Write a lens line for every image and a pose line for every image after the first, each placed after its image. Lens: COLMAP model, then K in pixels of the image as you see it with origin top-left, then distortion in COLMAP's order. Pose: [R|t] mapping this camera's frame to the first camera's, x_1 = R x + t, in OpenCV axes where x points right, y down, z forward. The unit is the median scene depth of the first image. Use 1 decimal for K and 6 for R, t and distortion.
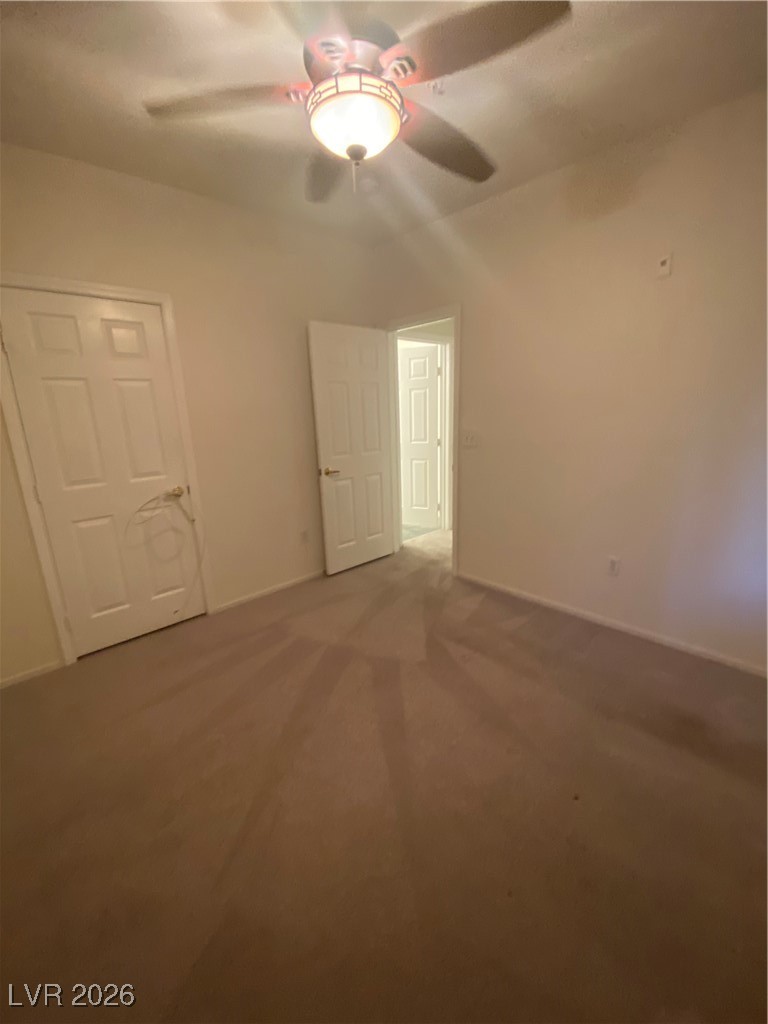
lens RADIAL K [[415.6, 0, 385.8], [0, 415.6, 511.6], [0, 0, 1]] dist [0.026532, -0.024237]
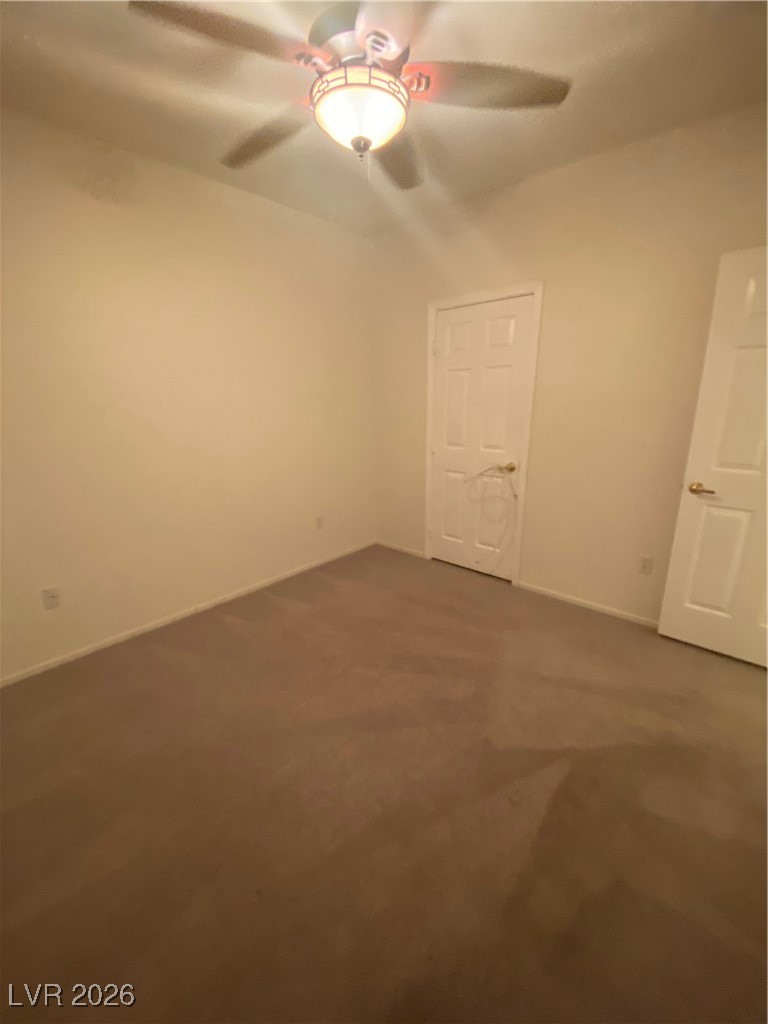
lens RADIAL K [[415.6, 0, 385.8], [0, 415.6, 511.6], [0, 0, 1]] dist [0.026532, -0.024237]
pose [[0.016502, 0.269568, -0.962840, 0.616450], [-0.236653, 0.936663, 0.258183, -0.146194], [0.971454, 0.223599, 0.079251, 0.615282]]
